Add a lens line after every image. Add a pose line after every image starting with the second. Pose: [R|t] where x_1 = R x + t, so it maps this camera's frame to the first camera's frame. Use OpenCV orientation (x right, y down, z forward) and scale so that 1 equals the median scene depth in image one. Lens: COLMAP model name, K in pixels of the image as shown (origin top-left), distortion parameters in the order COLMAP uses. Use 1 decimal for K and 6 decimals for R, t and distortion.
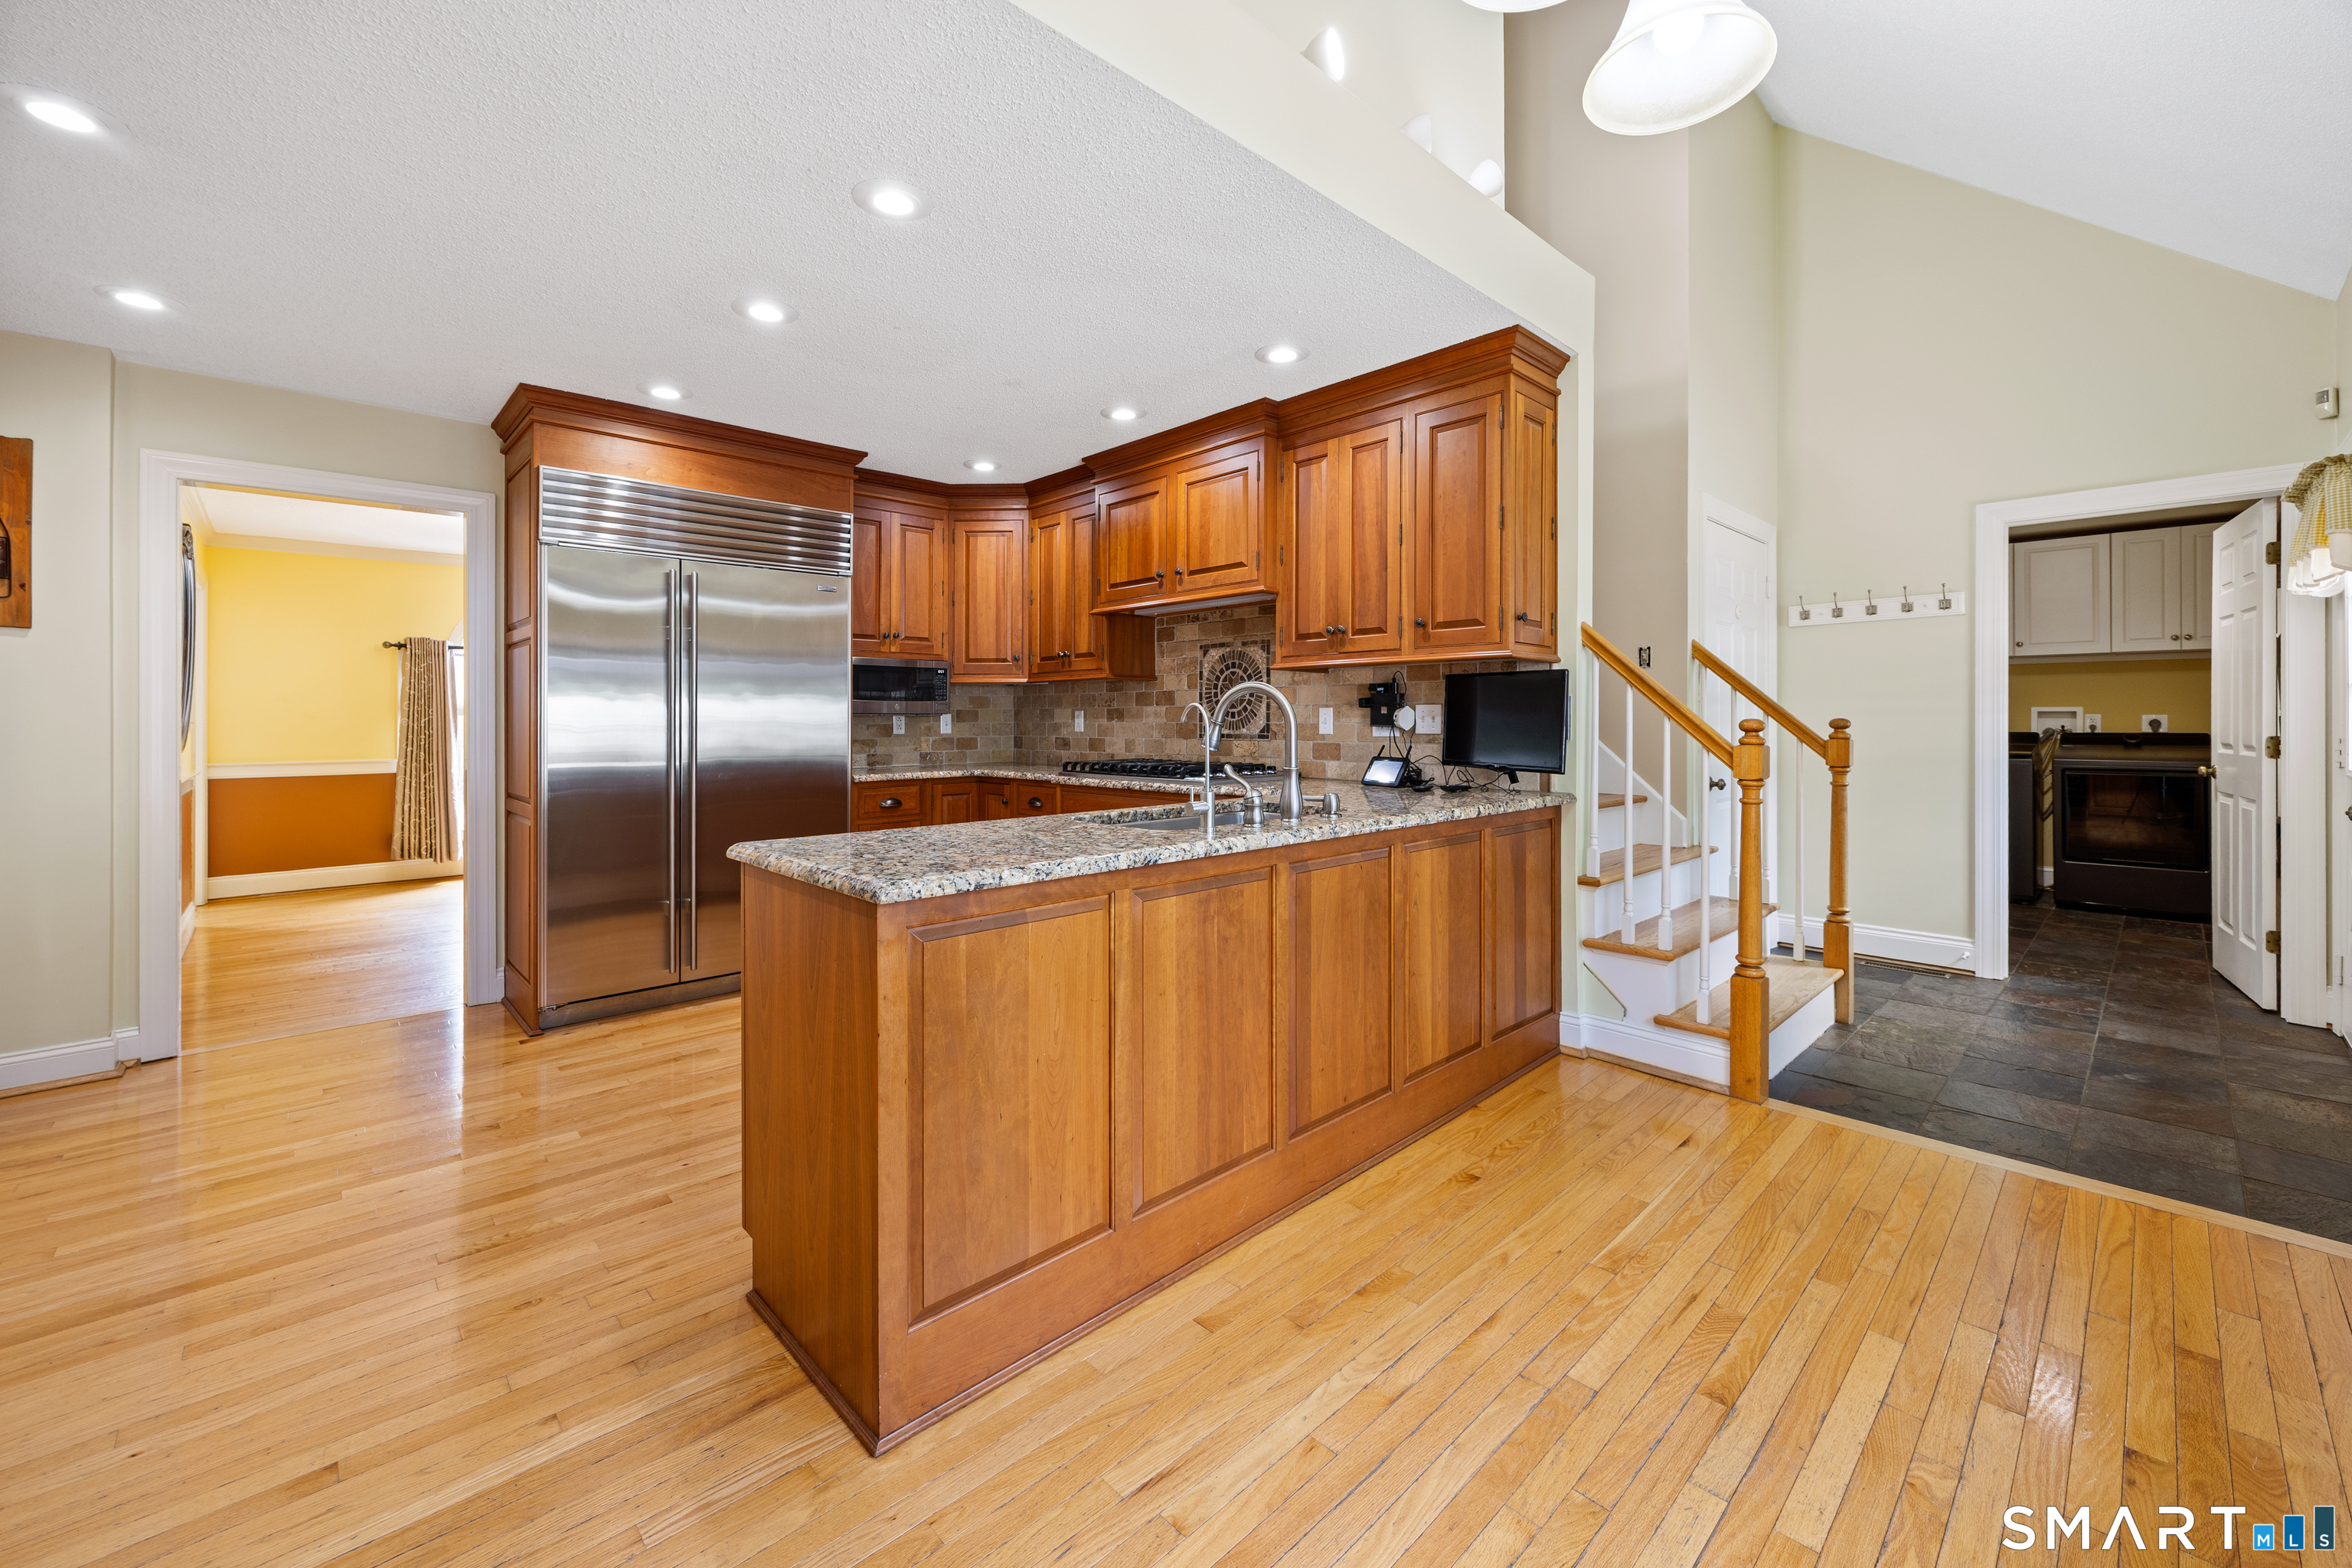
lens RADIAL K [[919.4, 0, 1220.9], [0, 919.4, 712.3], [0, 0, 1]] dist [-0.002123, -0.000468]
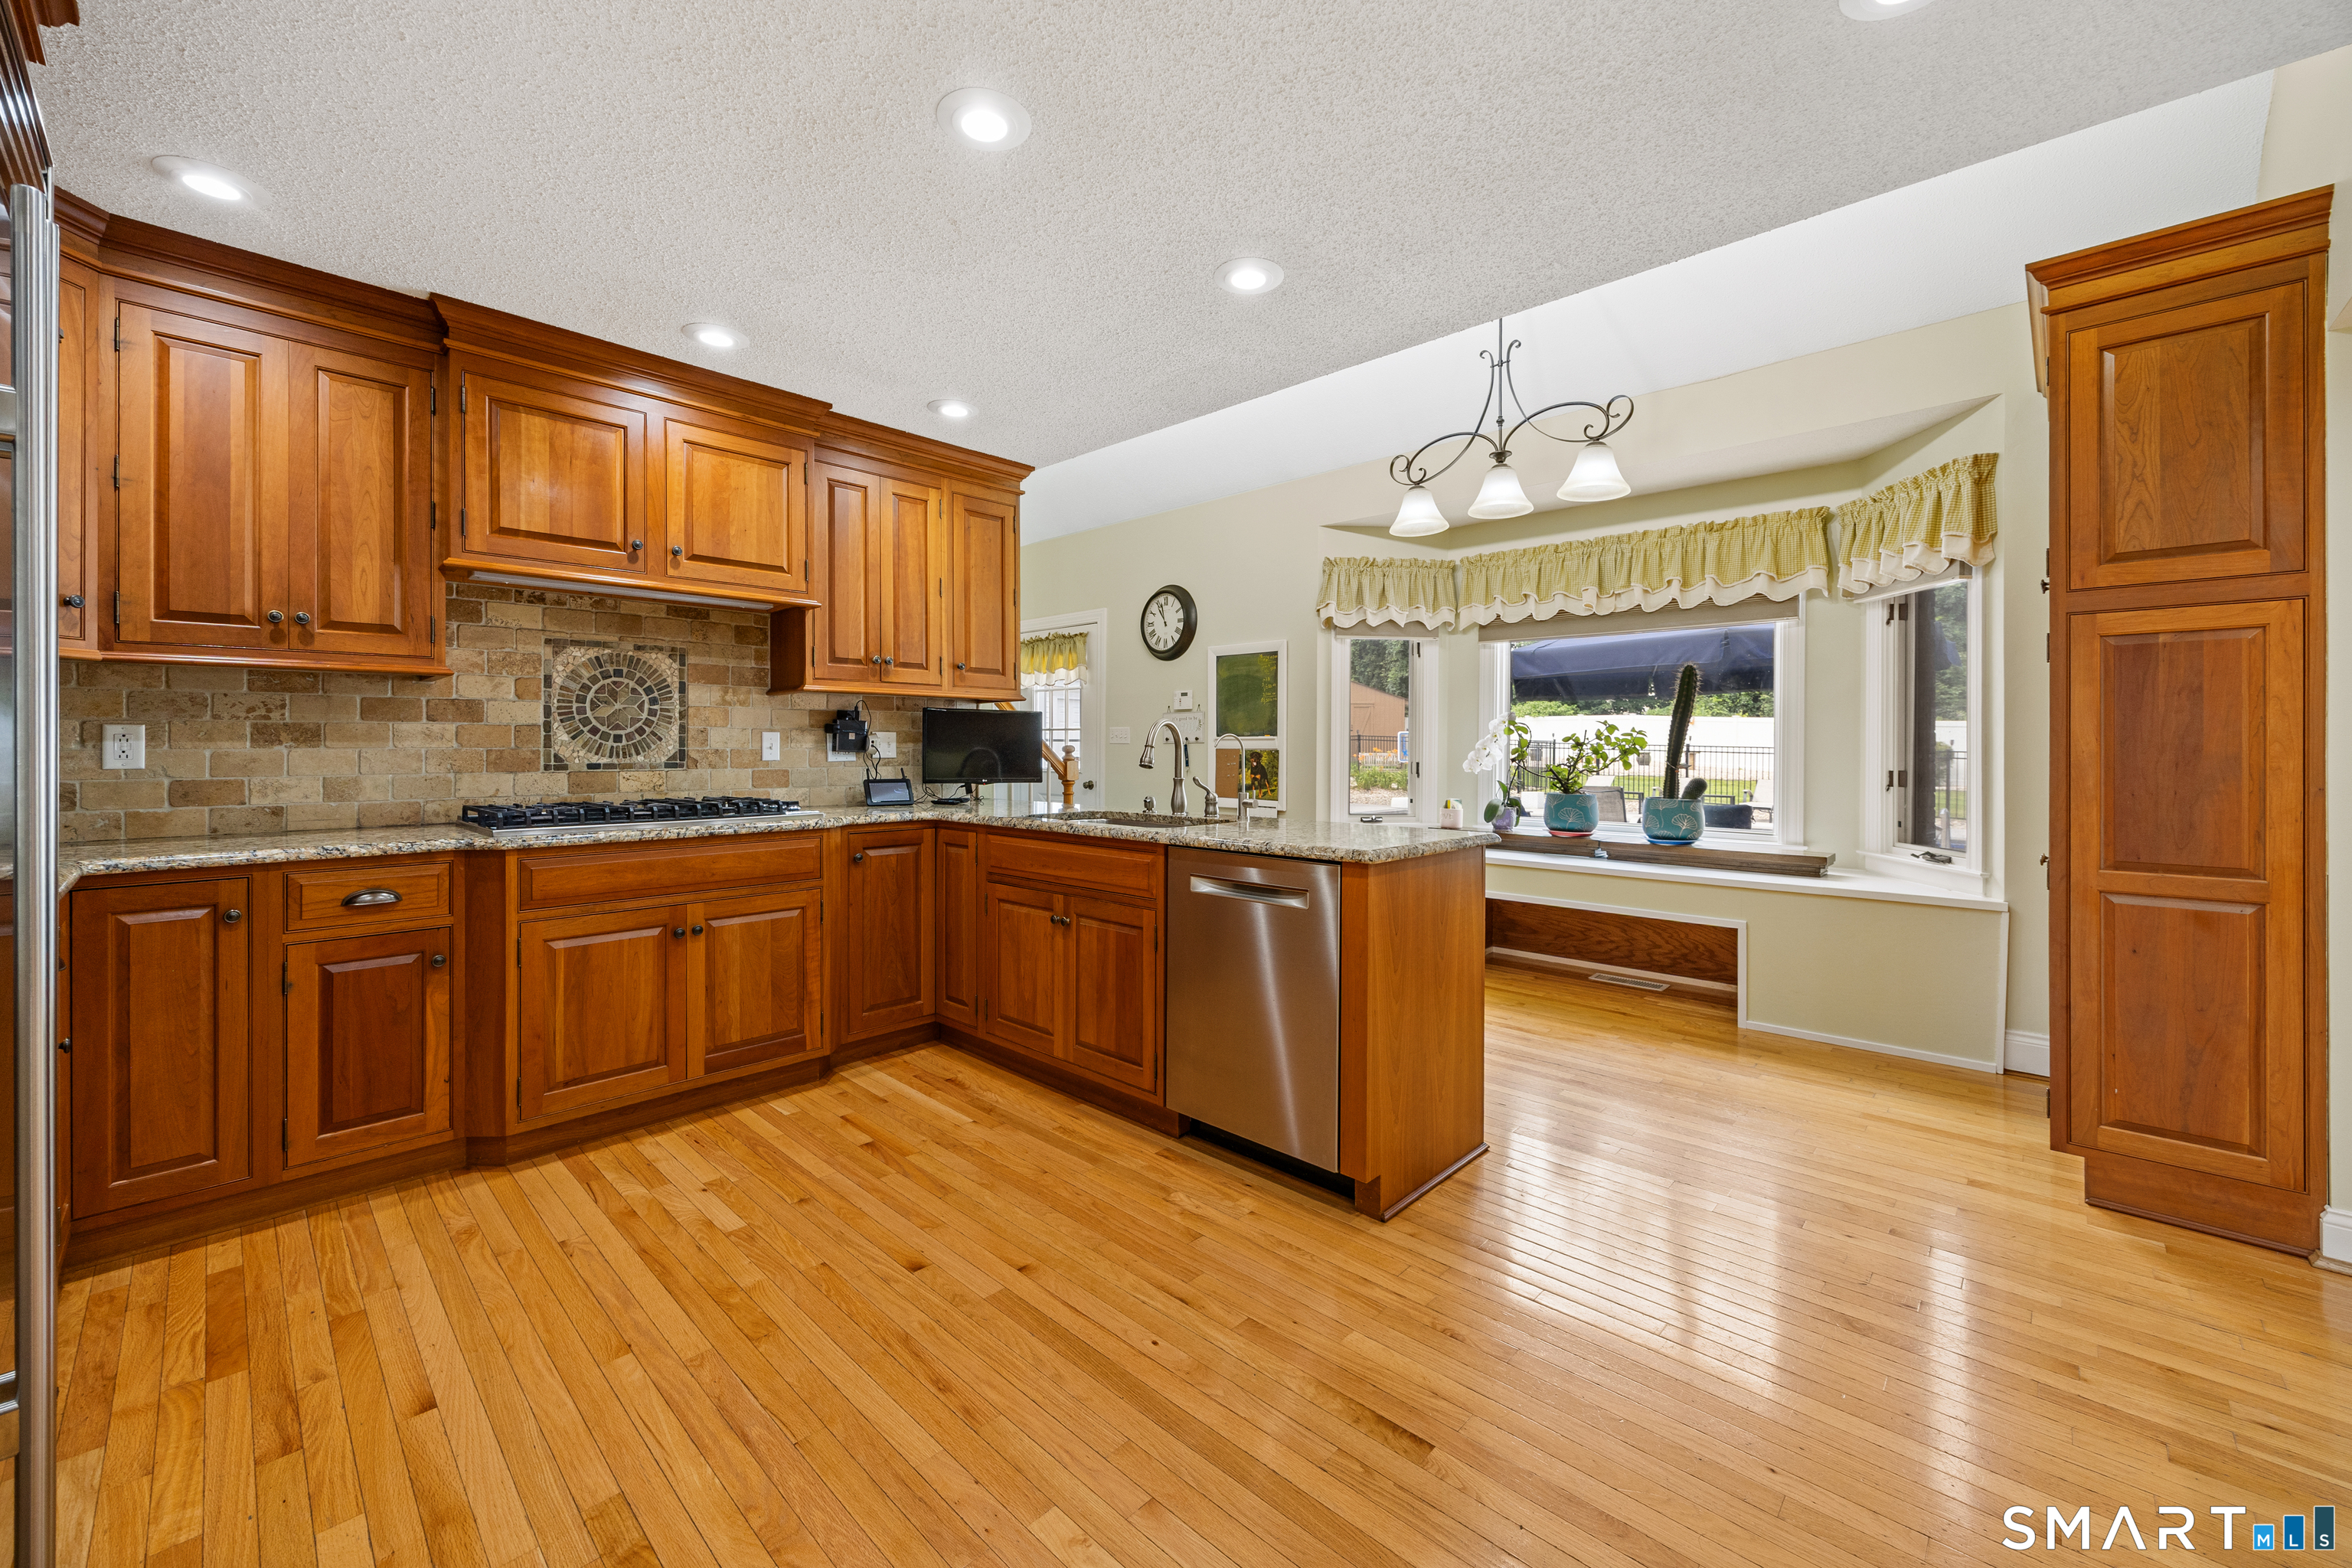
lens RADIAL K [[919.4, 0, 1167.4], [0, 919.4, 766.8], [0, 0, 1]] dist [-0.002123, -0.000468]
pose [[-0.011946, -0.012737, 0.999848, -0.854288], [-0.002577, 0.999916, 0.012707, 0.017822], [-0.999925, -0.002424, -0.011978, 0.623120]]
